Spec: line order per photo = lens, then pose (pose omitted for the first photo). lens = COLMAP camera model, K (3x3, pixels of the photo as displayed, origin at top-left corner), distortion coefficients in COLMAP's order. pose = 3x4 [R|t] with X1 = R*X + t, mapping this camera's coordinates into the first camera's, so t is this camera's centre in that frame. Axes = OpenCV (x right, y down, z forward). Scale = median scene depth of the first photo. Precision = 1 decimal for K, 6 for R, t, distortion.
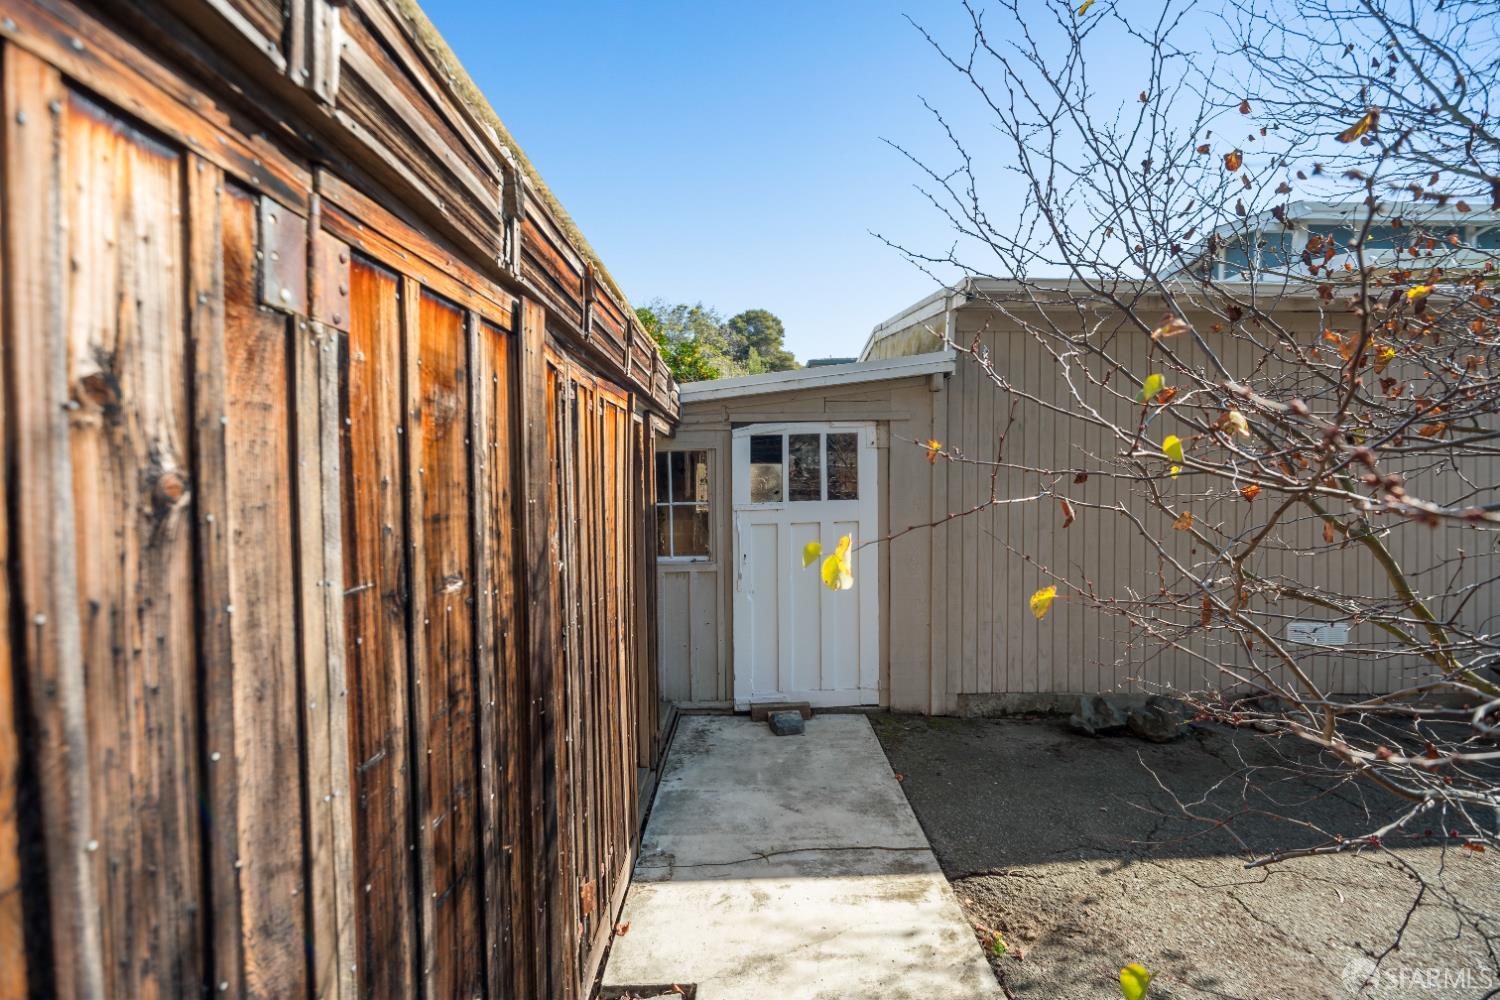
lens RADIAL K [[683.1, 0, 757.4], [0, 683.1, 497.9], [0, 0, 1]] dist [0.001951, -0.004301]
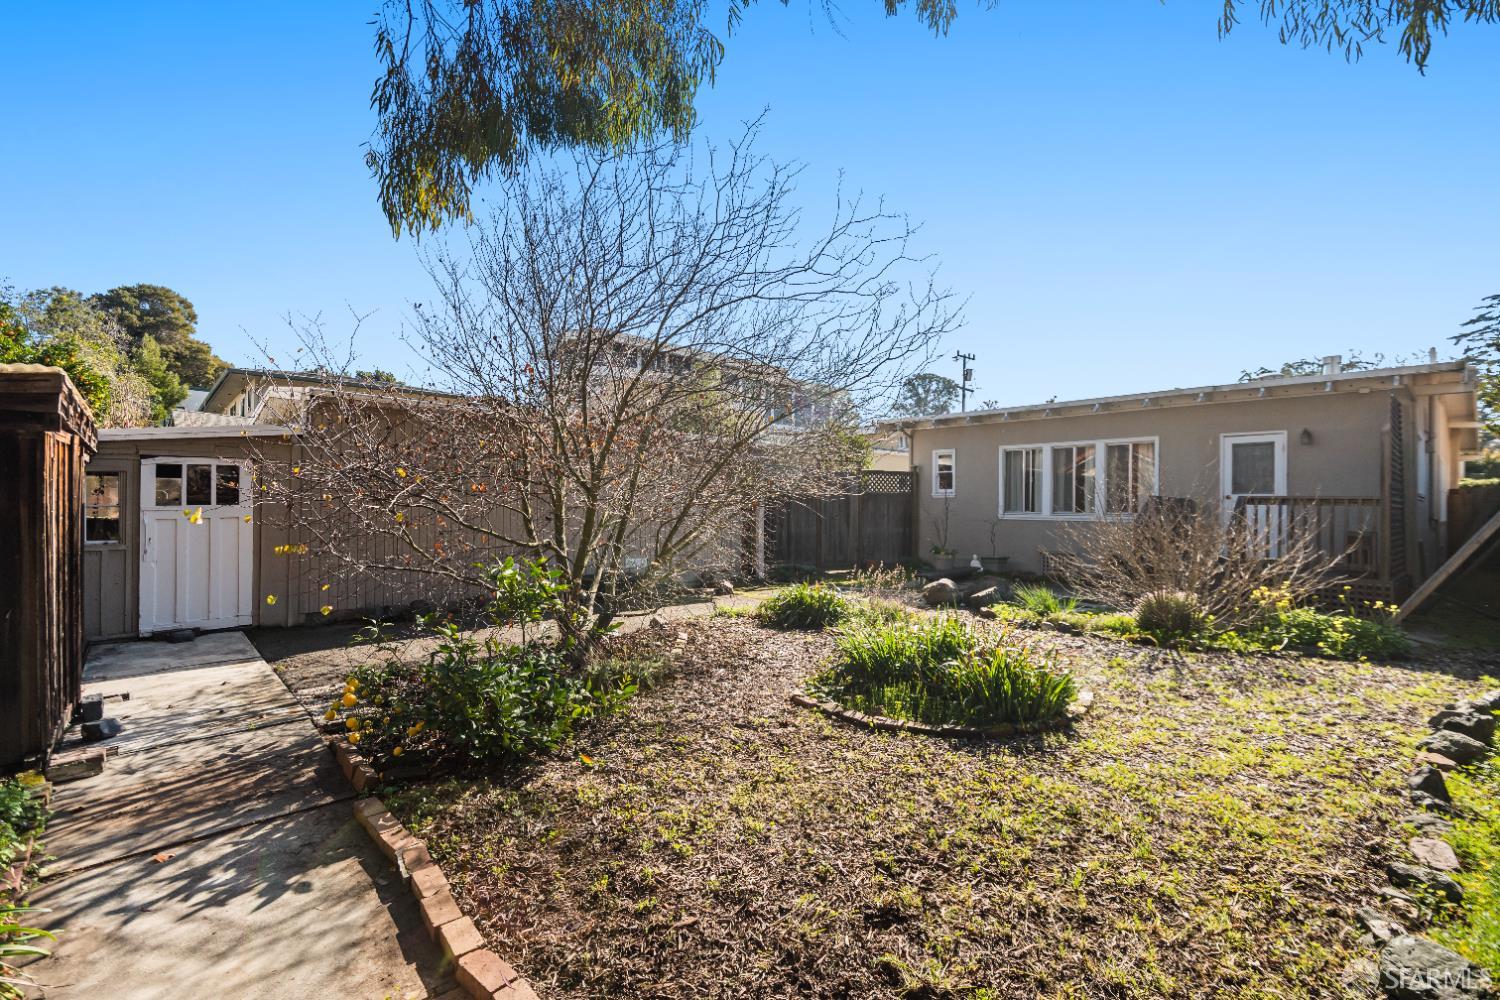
lens RADIAL K [[683.1, 0, 757.4], [0, 683.1, 497.9], [0, 0, 1]] dist [0.001951, -0.004301]
pose [[0.746234, 0.017399, 0.665456, -0.021052], [-0.000327, 0.999668, -0.025770, 0.028643], [-0.665683, 0.019013, 0.745992, -1.118168]]
